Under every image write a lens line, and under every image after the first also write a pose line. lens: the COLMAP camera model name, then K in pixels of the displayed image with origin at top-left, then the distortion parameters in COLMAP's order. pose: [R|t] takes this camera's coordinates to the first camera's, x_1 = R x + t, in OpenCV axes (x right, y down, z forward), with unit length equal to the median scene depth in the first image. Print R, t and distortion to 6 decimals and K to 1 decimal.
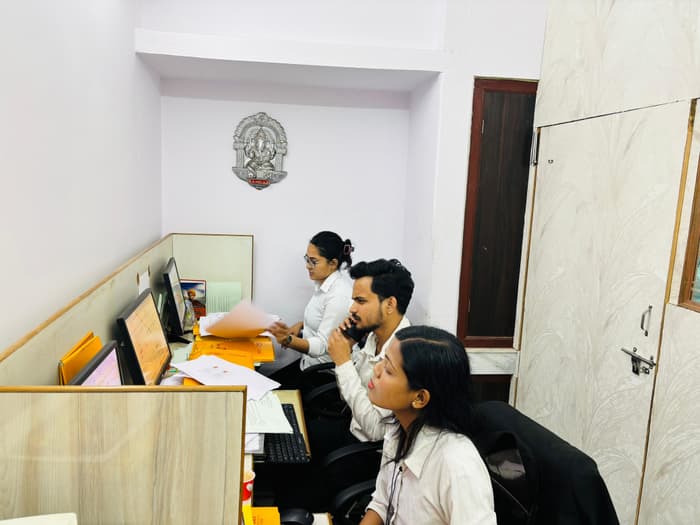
lens RADIAL K [[530.0, 0, 350.0], [0, 530.0, 262.5], [0, 0, 1]] dist [0.040043, -0.059182]
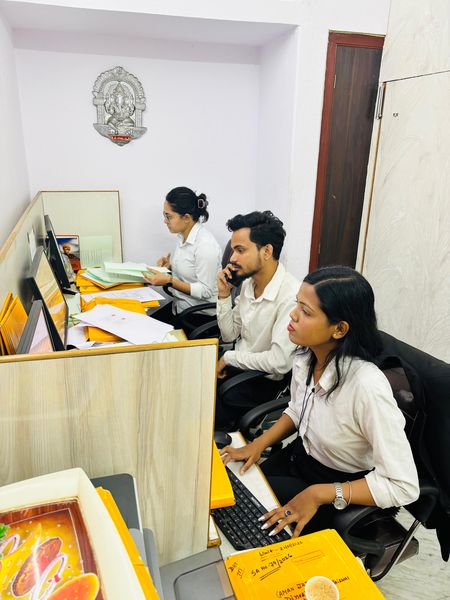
lens RADIAL K [[454.7, 0, 226.6], [0, 454.7, 302.4], [0, 0, 1]] dist [0.026361, -0.046622]
pose [[0.991556, -0.057866, 0.116057, -0.102692], [0.033702, 0.979160, 0.200272, -0.009457], [-0.125227, -0.194670, 0.972842, 0.041163]]
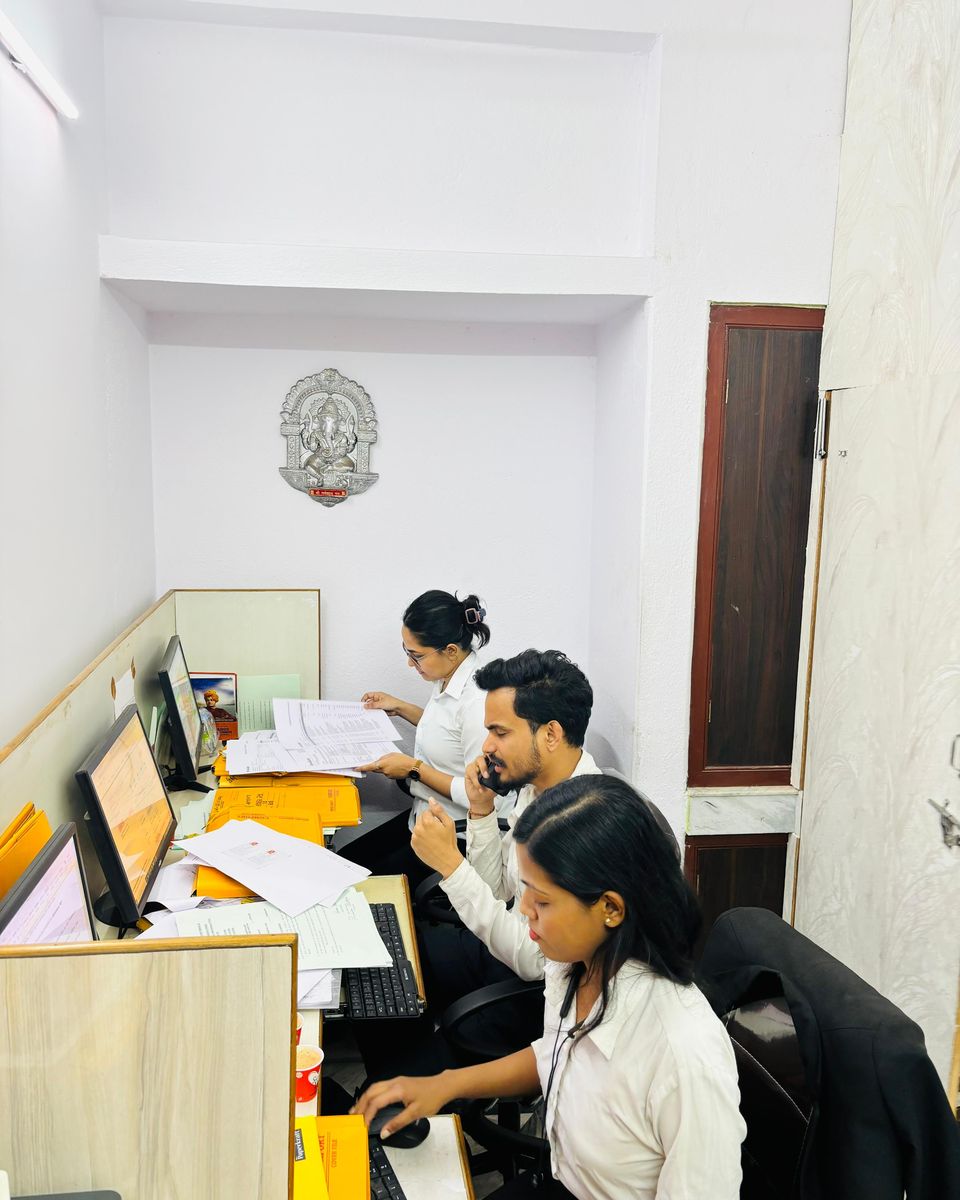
lens RADIAL K [[970.1, 0, 497.7], [0, 970.1, 602.6], [0, 0, 1]] dist [0.011546, -0.005546]
pose [[0.999761, -0.020455, -0.007745, 0.013794], [0.020499, 0.999774, 0.005719, -0.046406], [0.007626, -0.005876, 0.999954, -0.016834]]
